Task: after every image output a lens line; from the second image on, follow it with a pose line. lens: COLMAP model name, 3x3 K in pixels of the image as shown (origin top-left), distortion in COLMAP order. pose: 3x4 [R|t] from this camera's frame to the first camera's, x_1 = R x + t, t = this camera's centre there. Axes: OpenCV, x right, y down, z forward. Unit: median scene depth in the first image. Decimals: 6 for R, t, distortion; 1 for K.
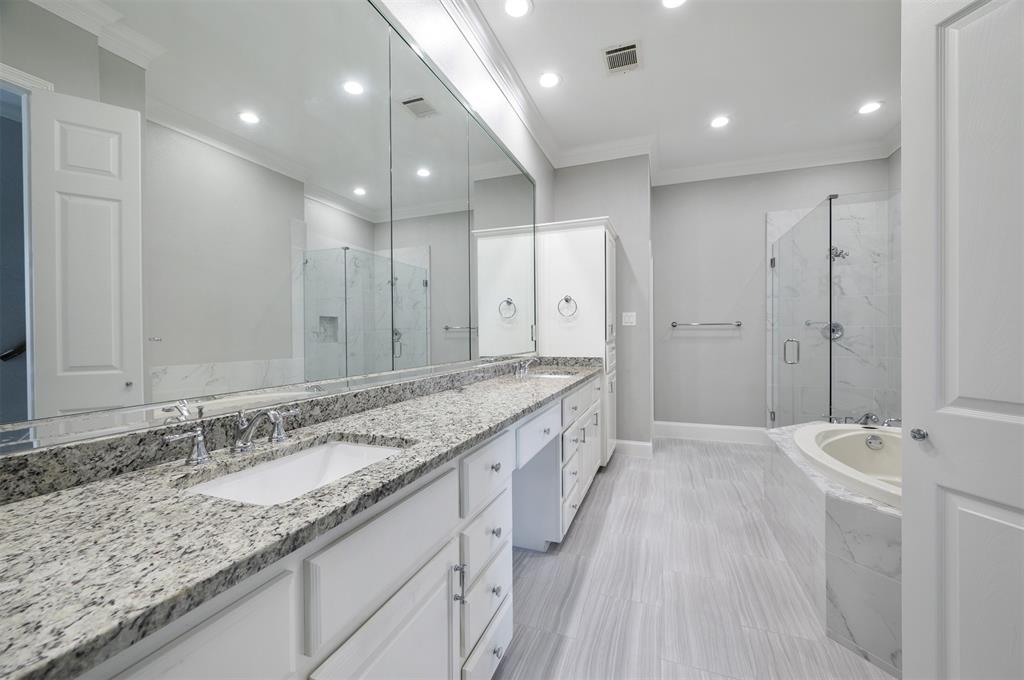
lens RADIAL K [[405.4, 0, 512.1], [0, 405.4, 337.0], [0, 0, 1]] dist [0.000544, 0.000032]
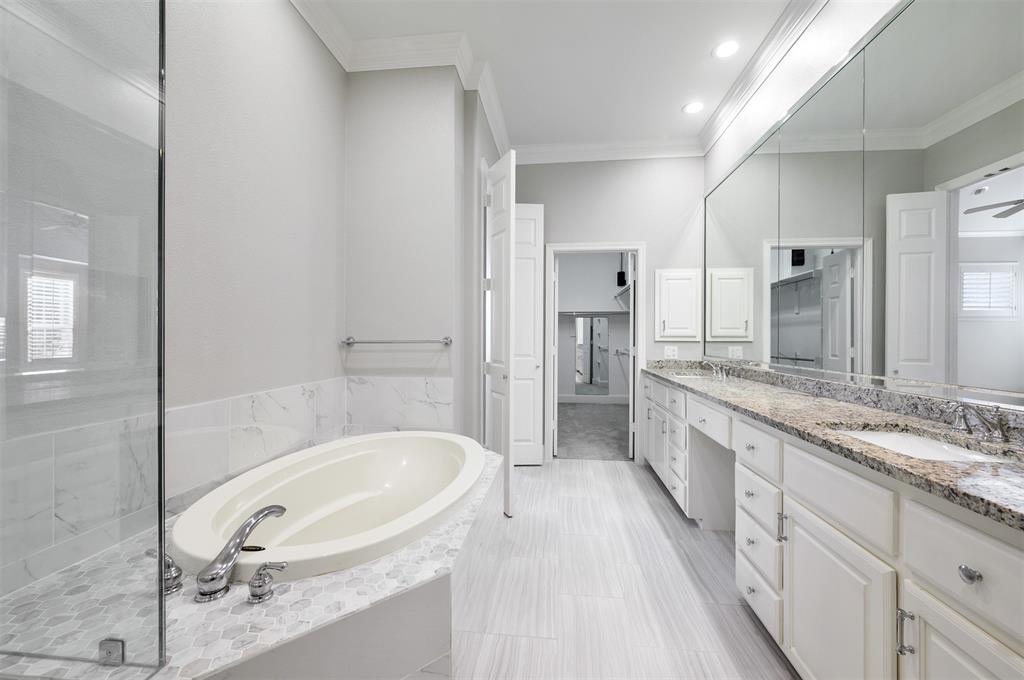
lens RADIAL K [[405.4, 0, 513.2], [0, 405.4, 338.5], [0, 0, 1]] dist [0.000544, 0.000032]
pose [[-0.968442, 0.025897, -0.247888, 0.860017], [0.024777, 0.999664, 0.007641, -0.037218], [0.248003, 0.001258, -0.968759, 1.901490]]
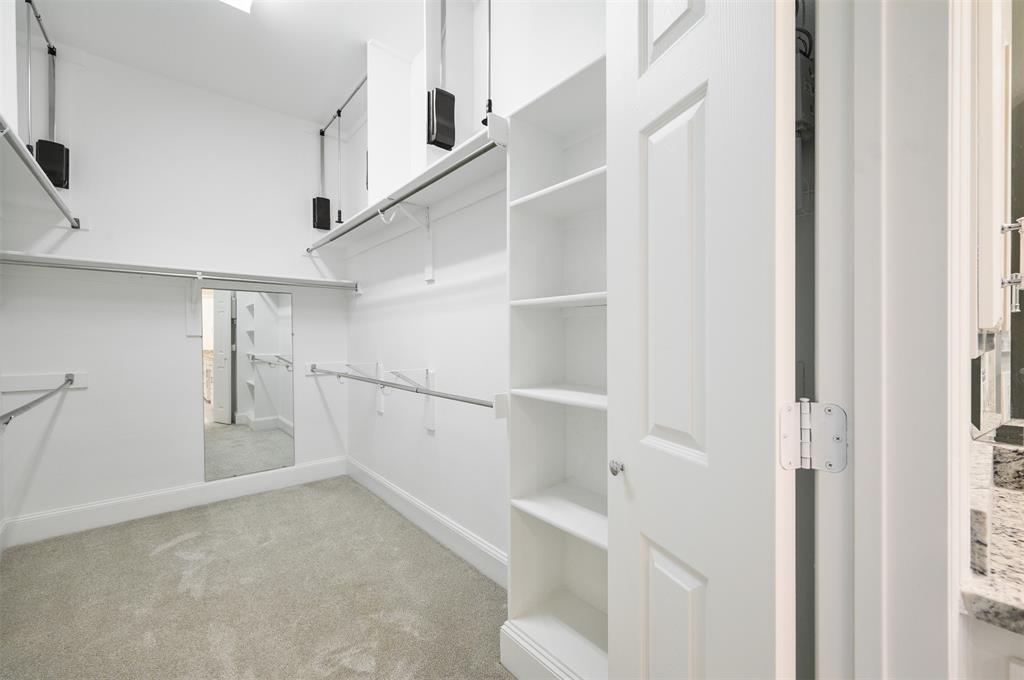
lens RADIAL K [[405.4, 0, 514.3], [0, 405.4, 342.5], [0, 0, 1]] dist [0.000544, 0.000032]
pose [[-0.475229, 0.035333, -0.879152, 0.609272], [0.015964, 0.999375, 0.031535, -0.030418], [0.879717, 0.000952, -0.475496, 1.285904]]
